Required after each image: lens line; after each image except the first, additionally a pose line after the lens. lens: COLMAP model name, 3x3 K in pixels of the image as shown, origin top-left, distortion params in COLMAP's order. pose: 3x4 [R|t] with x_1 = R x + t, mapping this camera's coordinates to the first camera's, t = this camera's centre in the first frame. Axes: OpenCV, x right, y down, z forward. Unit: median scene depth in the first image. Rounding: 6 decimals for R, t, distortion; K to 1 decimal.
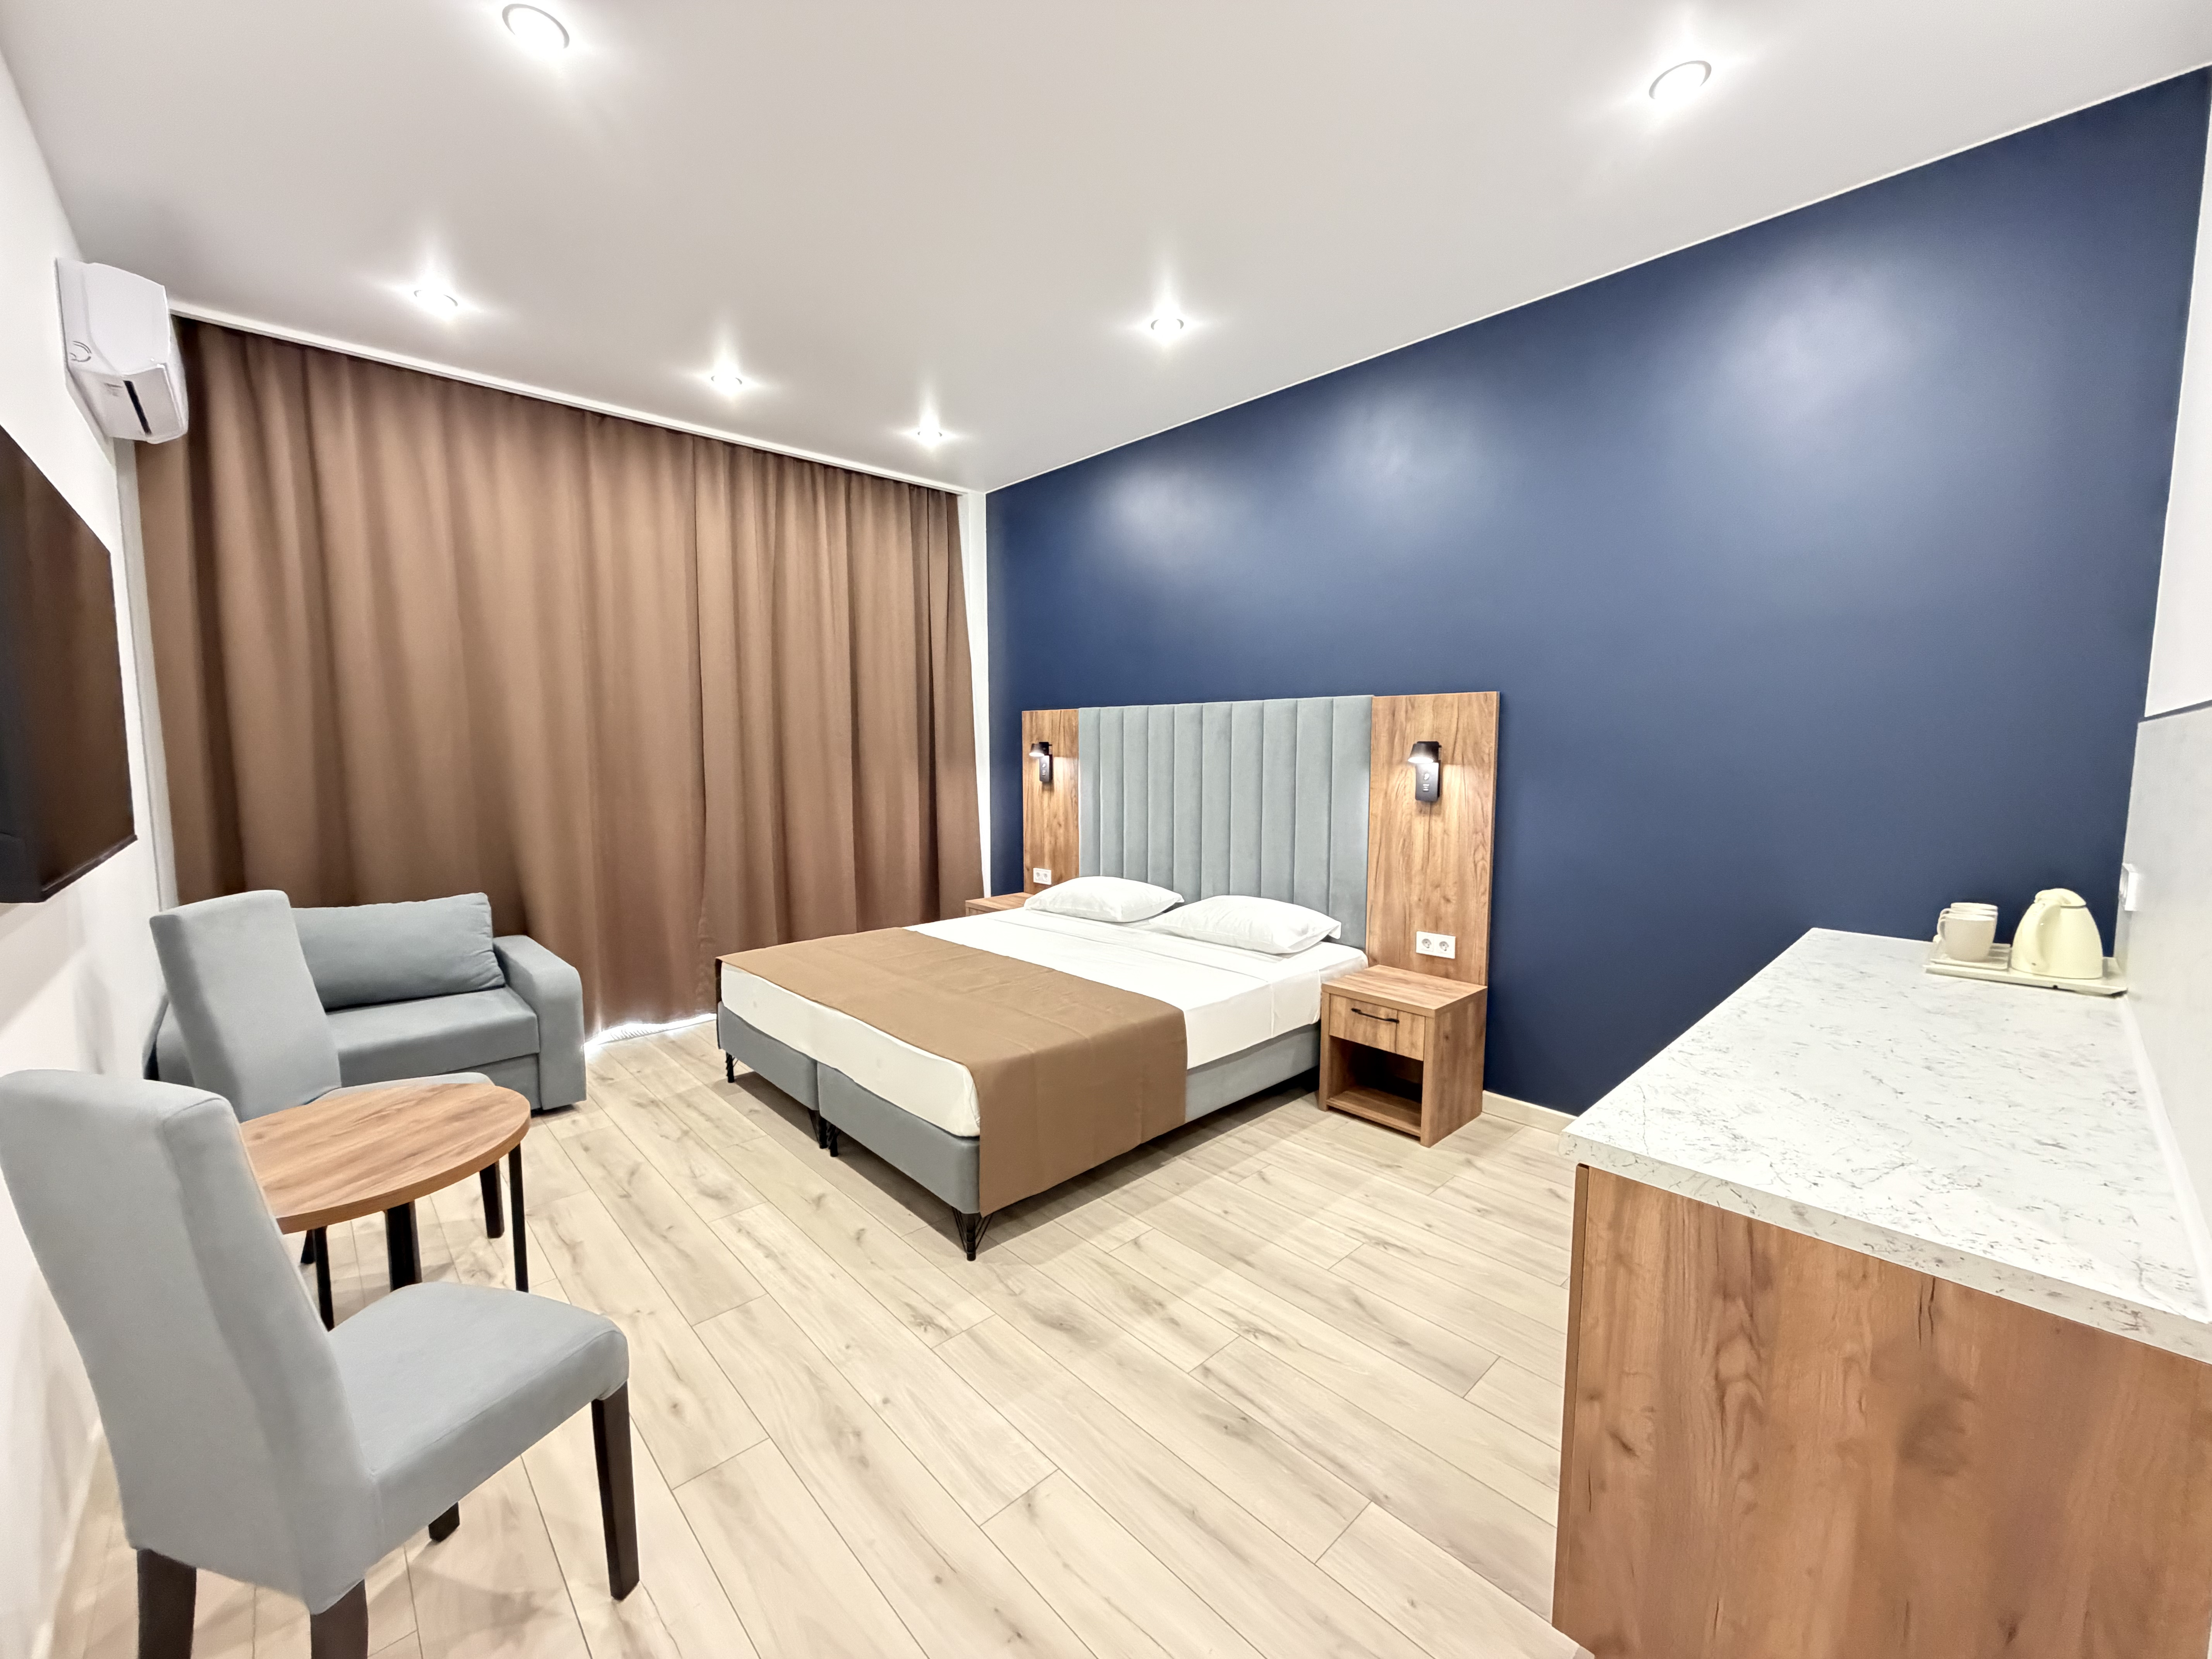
lens RADIAL K [[883.4, 0, 1098.3], [0, 883.4, 828.6], [0, 0, 1]] dist [-0.000596, -0.000037]
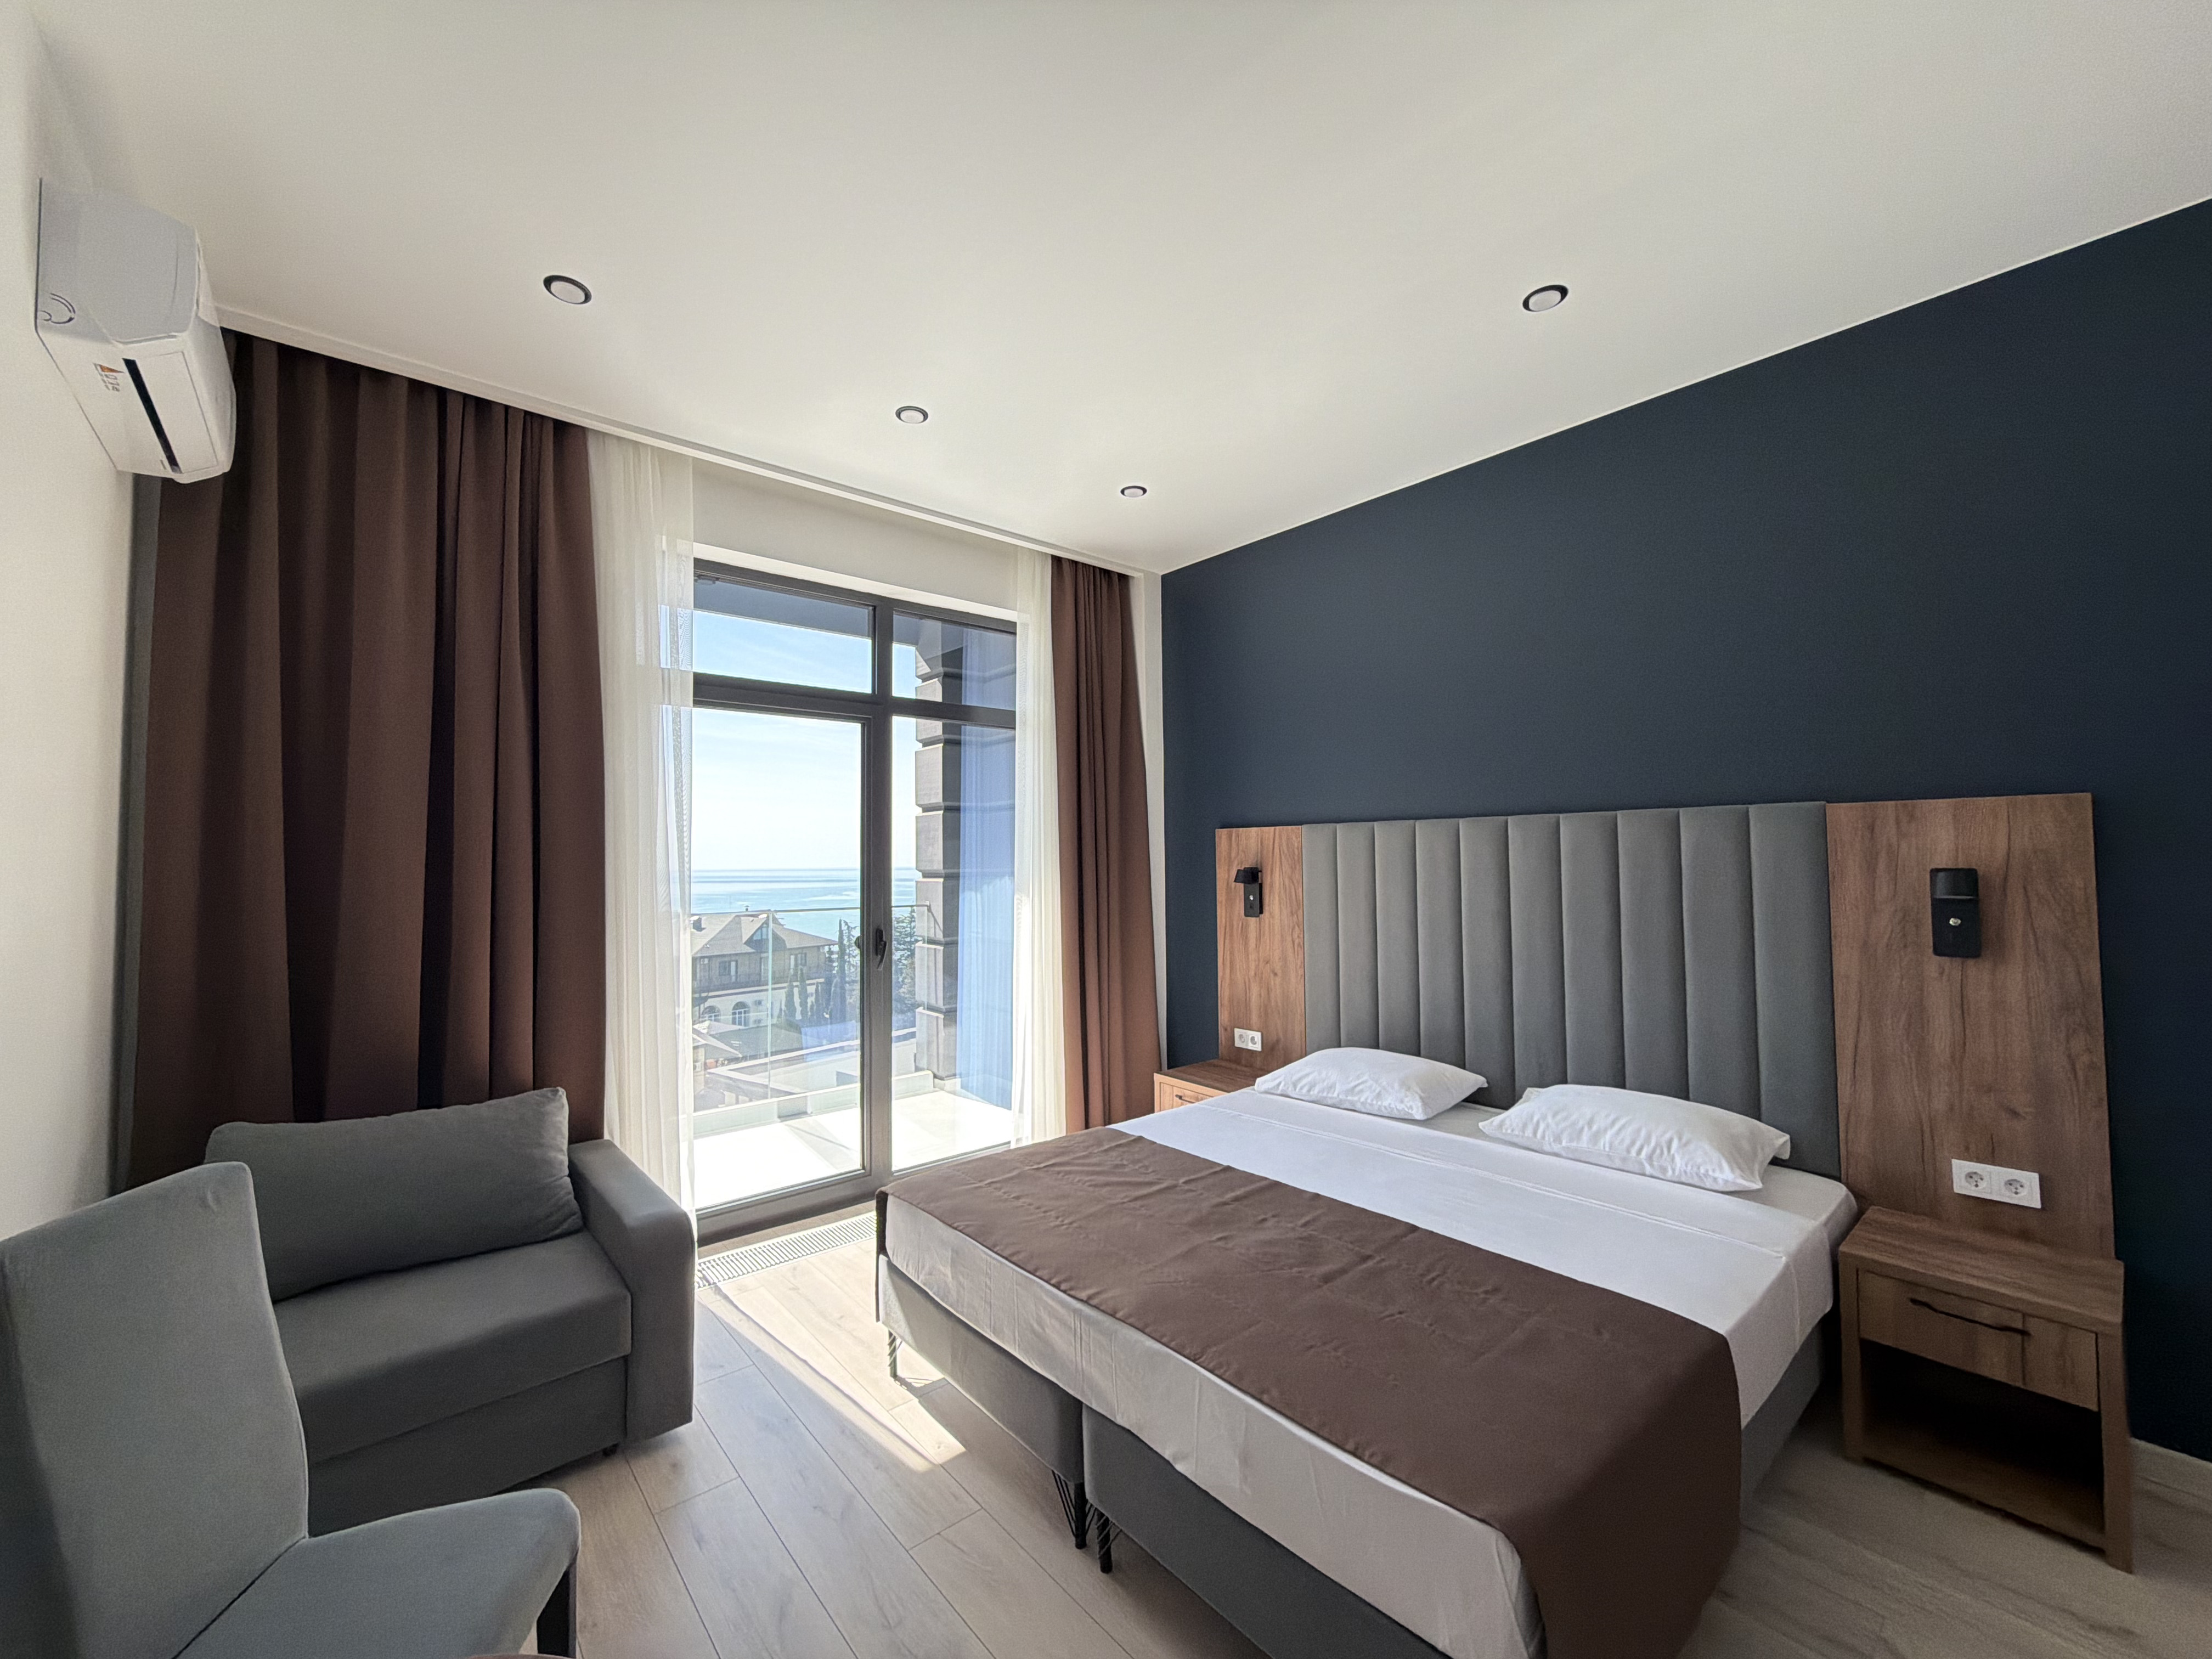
lens RADIAL K [[888.9, 0, 1102.0], [0, 888.9, 826.5], [0, 0, 1]] dist [-0.001259, -0.000176]
pose [[0.998899, -0.010272, -0.045775, -0.235605], [0.004056, 0.990990, -0.133871, -0.042108], [0.046738, 0.133538, 0.989941, 0.294662]]
